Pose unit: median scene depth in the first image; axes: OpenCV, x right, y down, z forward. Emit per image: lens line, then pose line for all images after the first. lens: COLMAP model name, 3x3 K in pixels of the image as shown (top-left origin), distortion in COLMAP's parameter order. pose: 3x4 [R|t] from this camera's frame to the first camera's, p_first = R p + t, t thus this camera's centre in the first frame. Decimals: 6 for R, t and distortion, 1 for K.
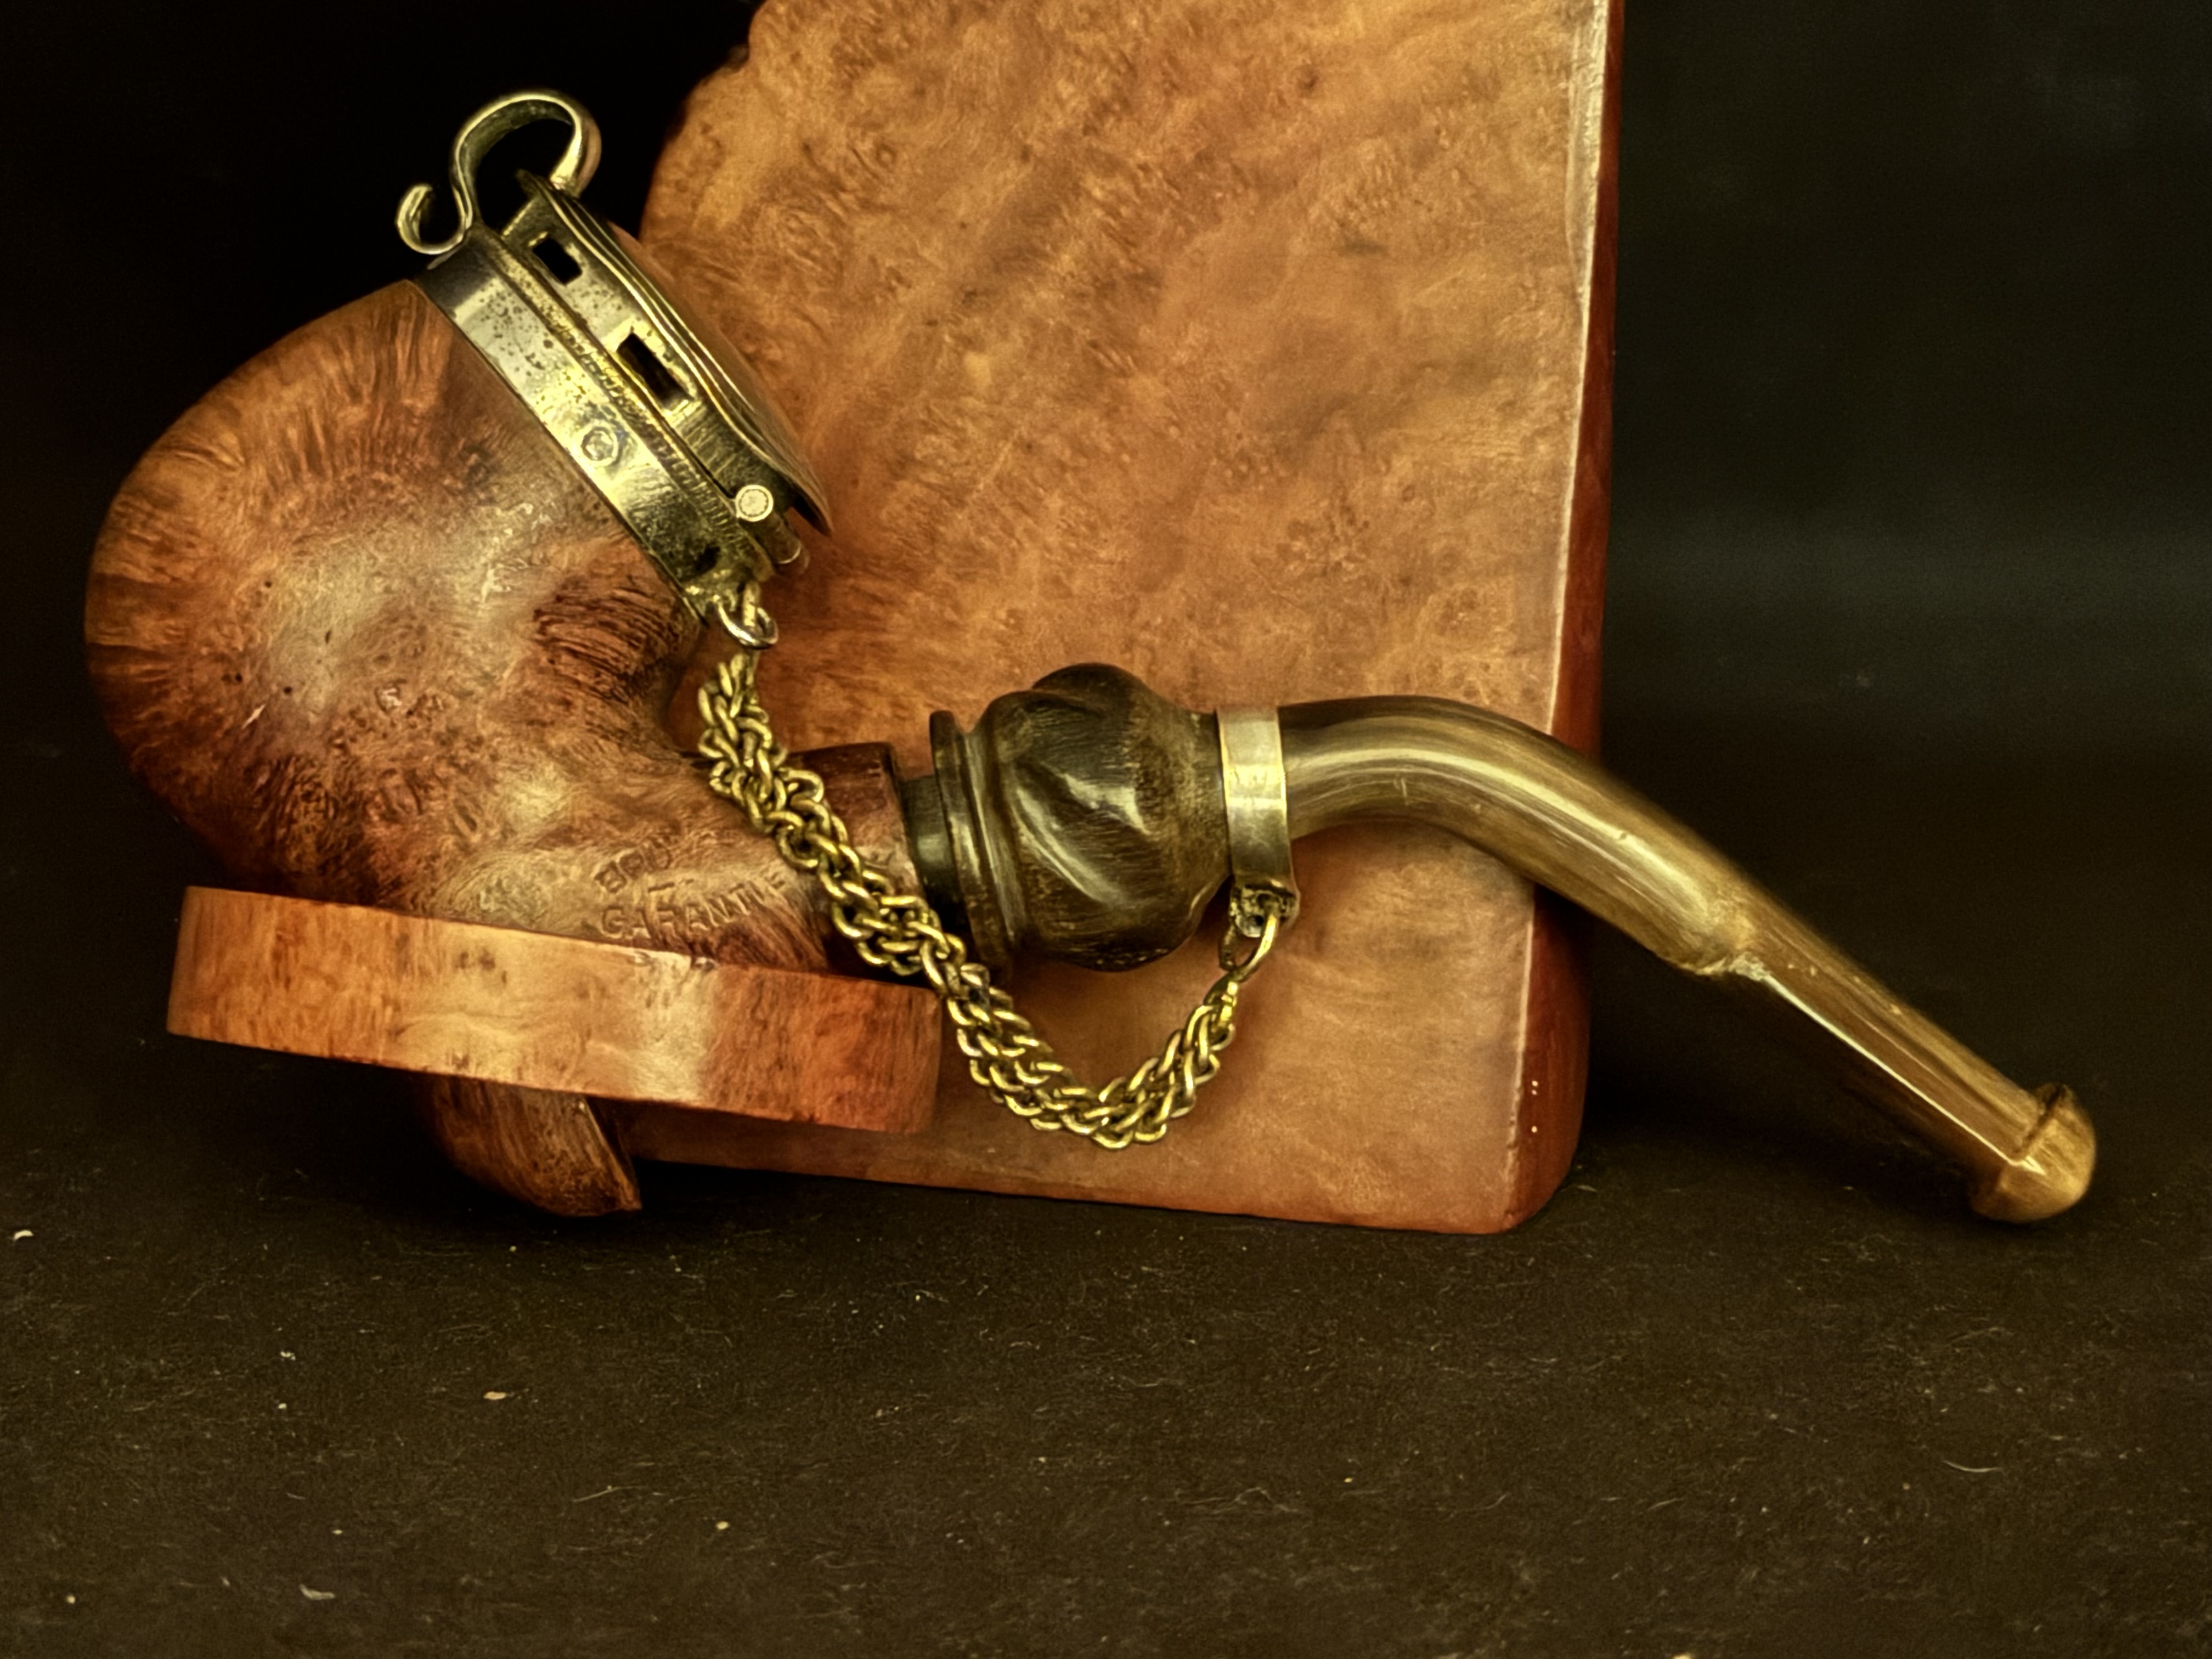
lens RADIAL K [[5137.2, 0, 1113.0], [0, 5137.2, 827.6], [0, 0, 1]] dist [0.060194, 0.000000]
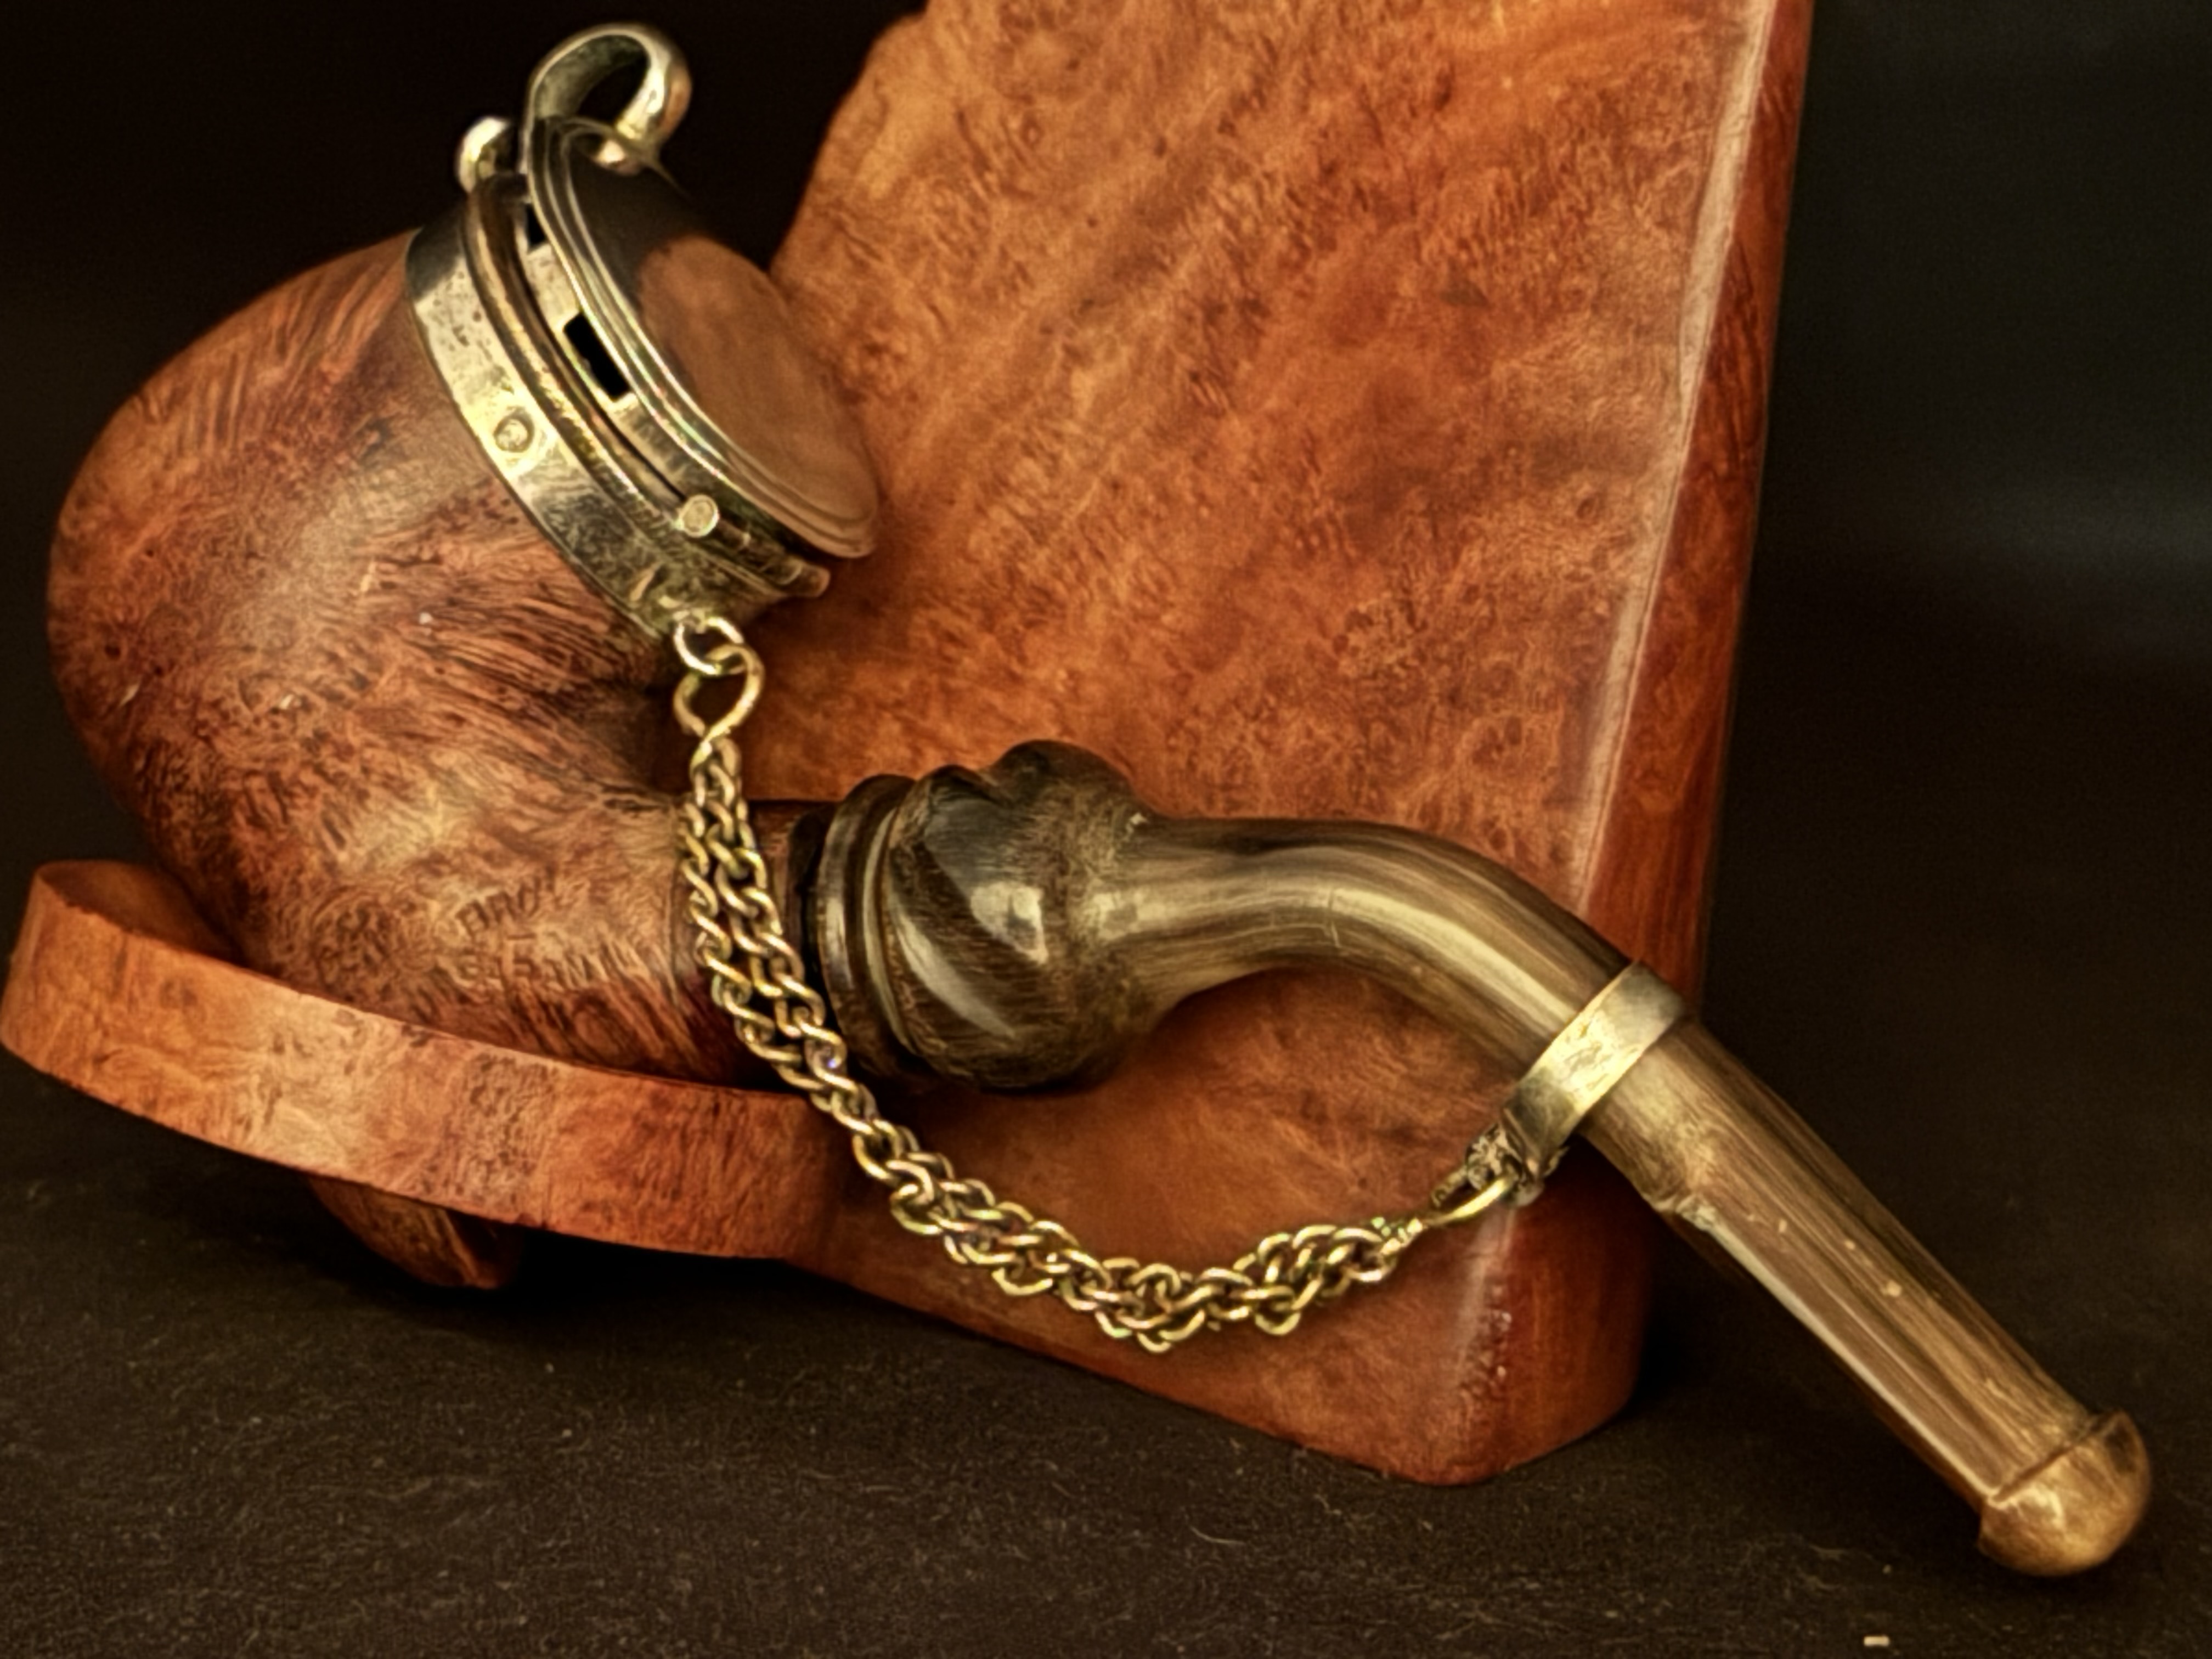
lens RADIAL K [[5399.3, 0, 1091.1], [0, 5399.3, 842.4], [0, 0, 1]] dist [0.086650, 0.000000]
pose [[0.916985, 0.137564, -0.374453, 0.335132], [-0.126733, 0.990492, 0.053526, -0.064064], [0.378256, -0.001627, 0.925700, 0.160045]]
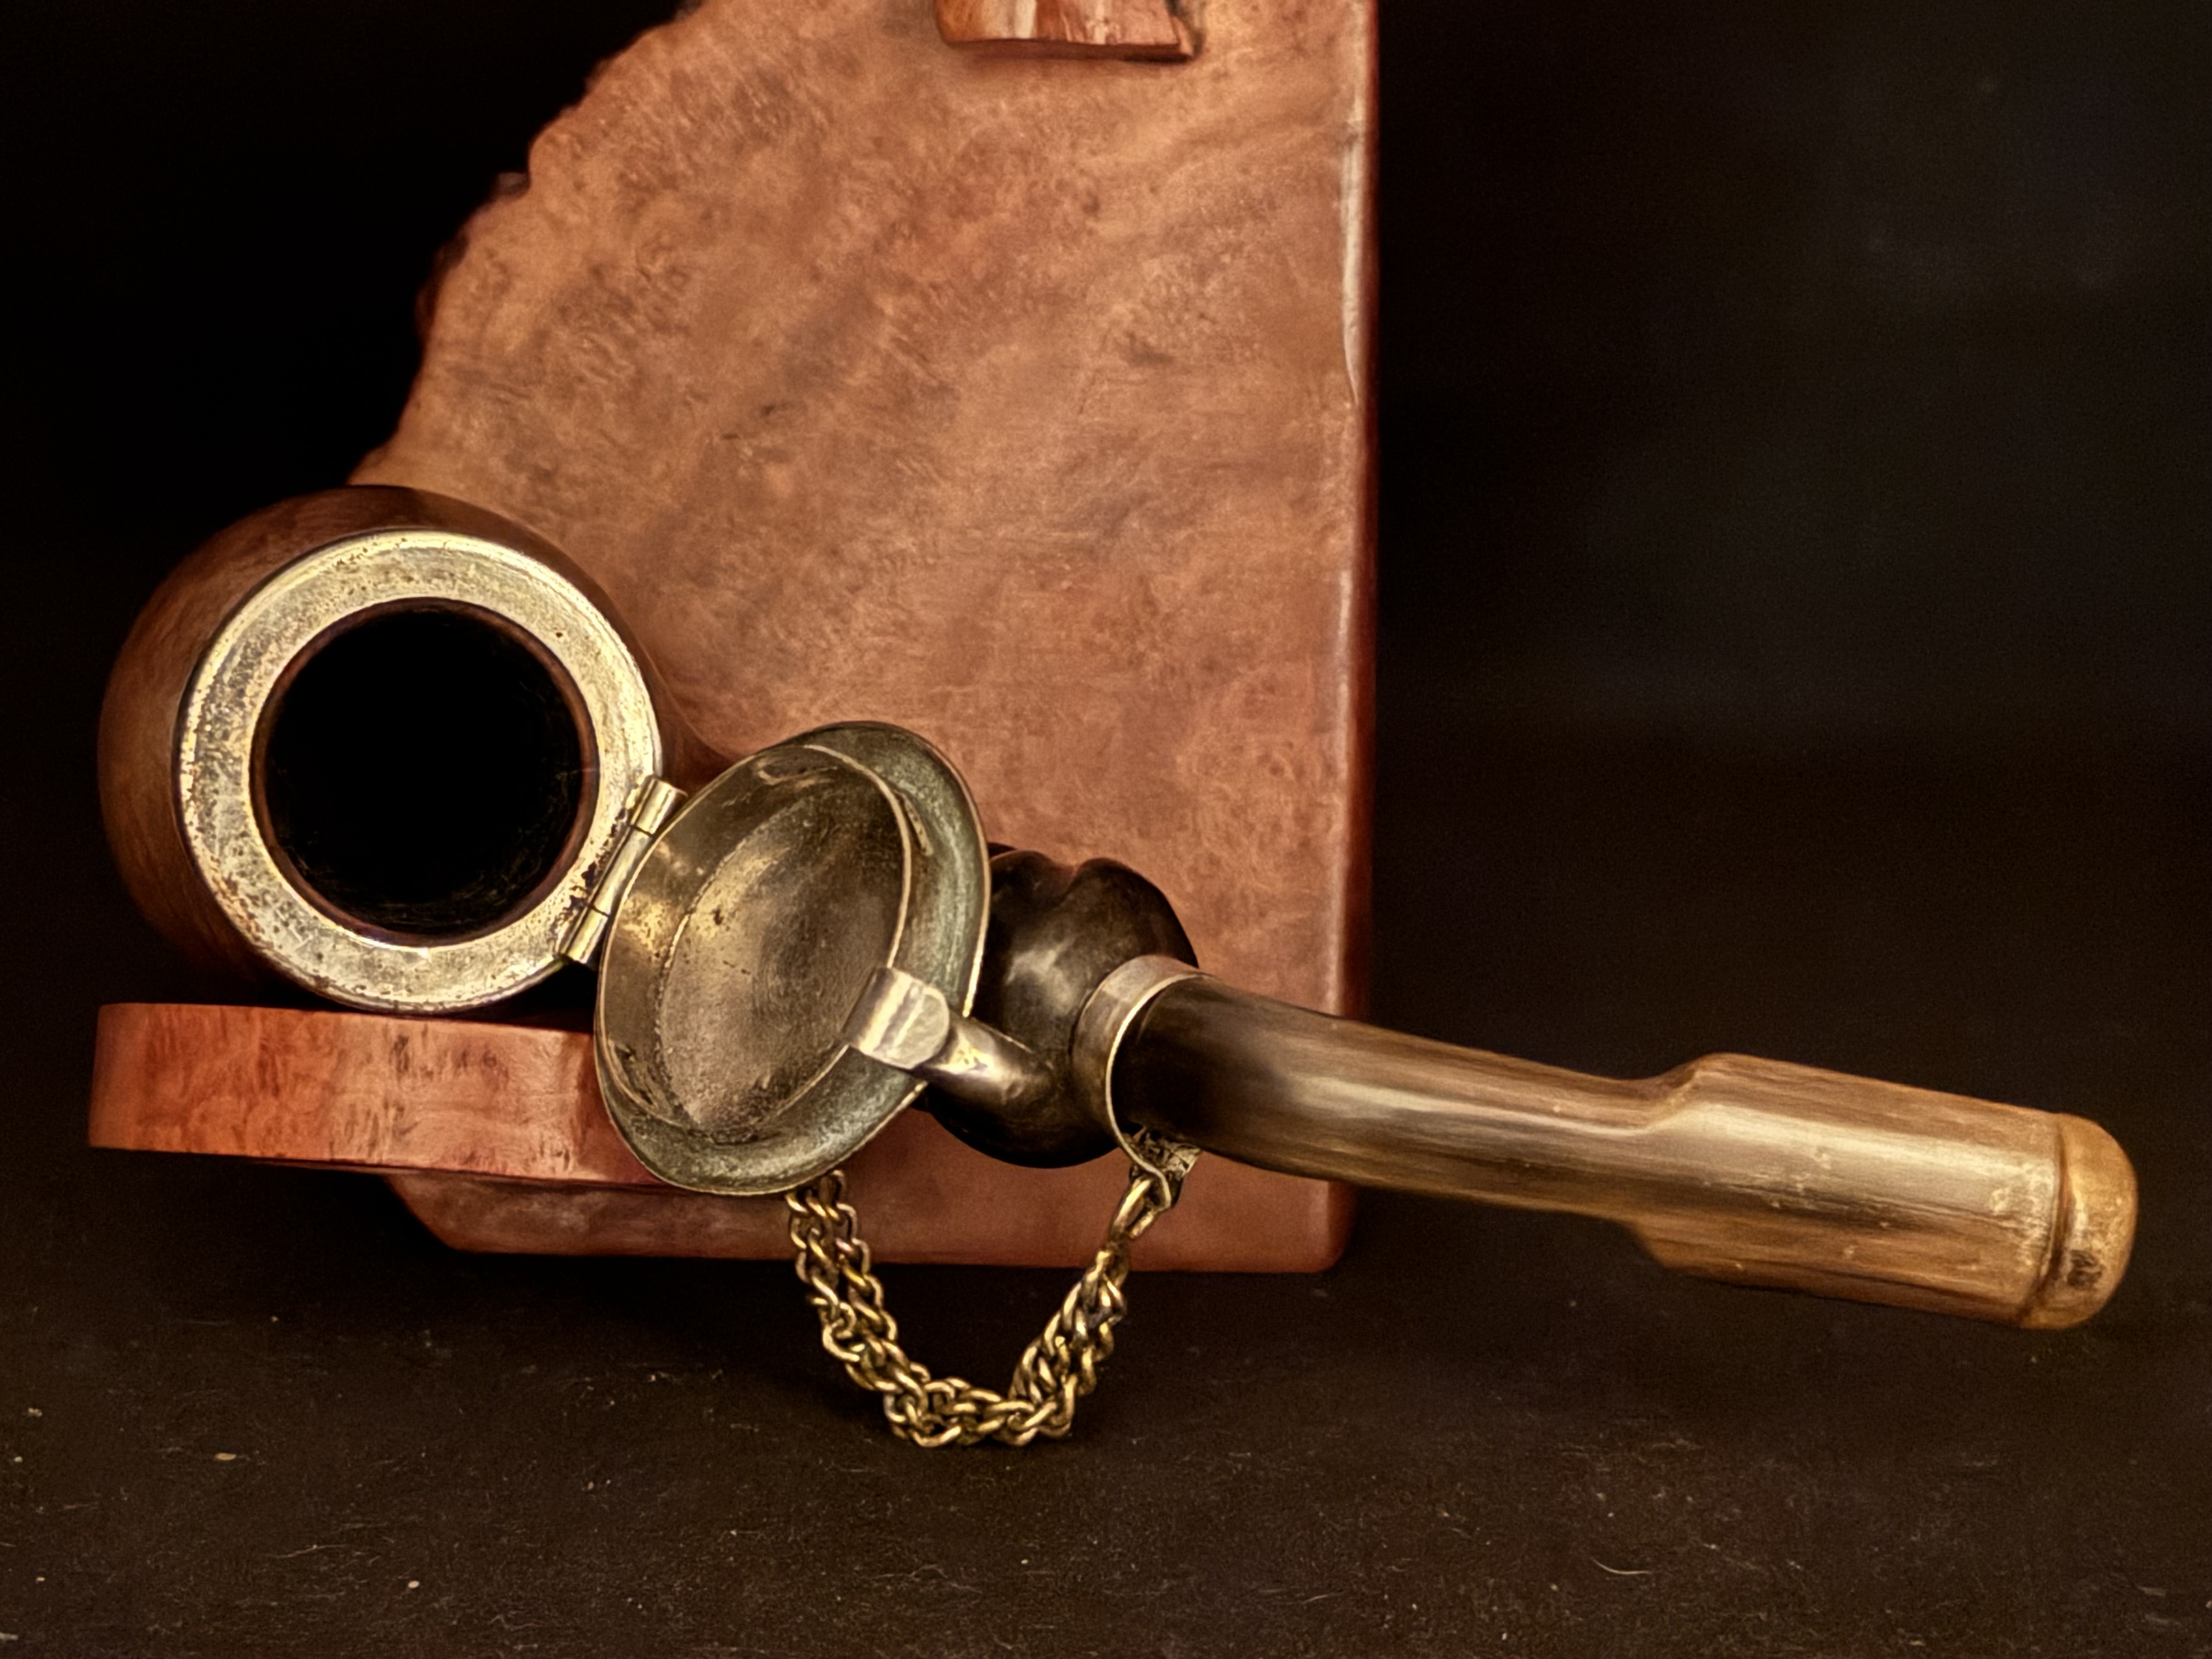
lens RADIAL K [[4988.0, 0, 1097.3], [0, 4988.0, 820.5], [0, 0, 1]] dist [0.066925, 0.000000]
pose [[0.970031, -0.038260, 0.239948, -0.215841], [0.043215, 0.998947, -0.015418, -0.001050], [-0.239106, 0.025325, 0.970663, -0.004199]]
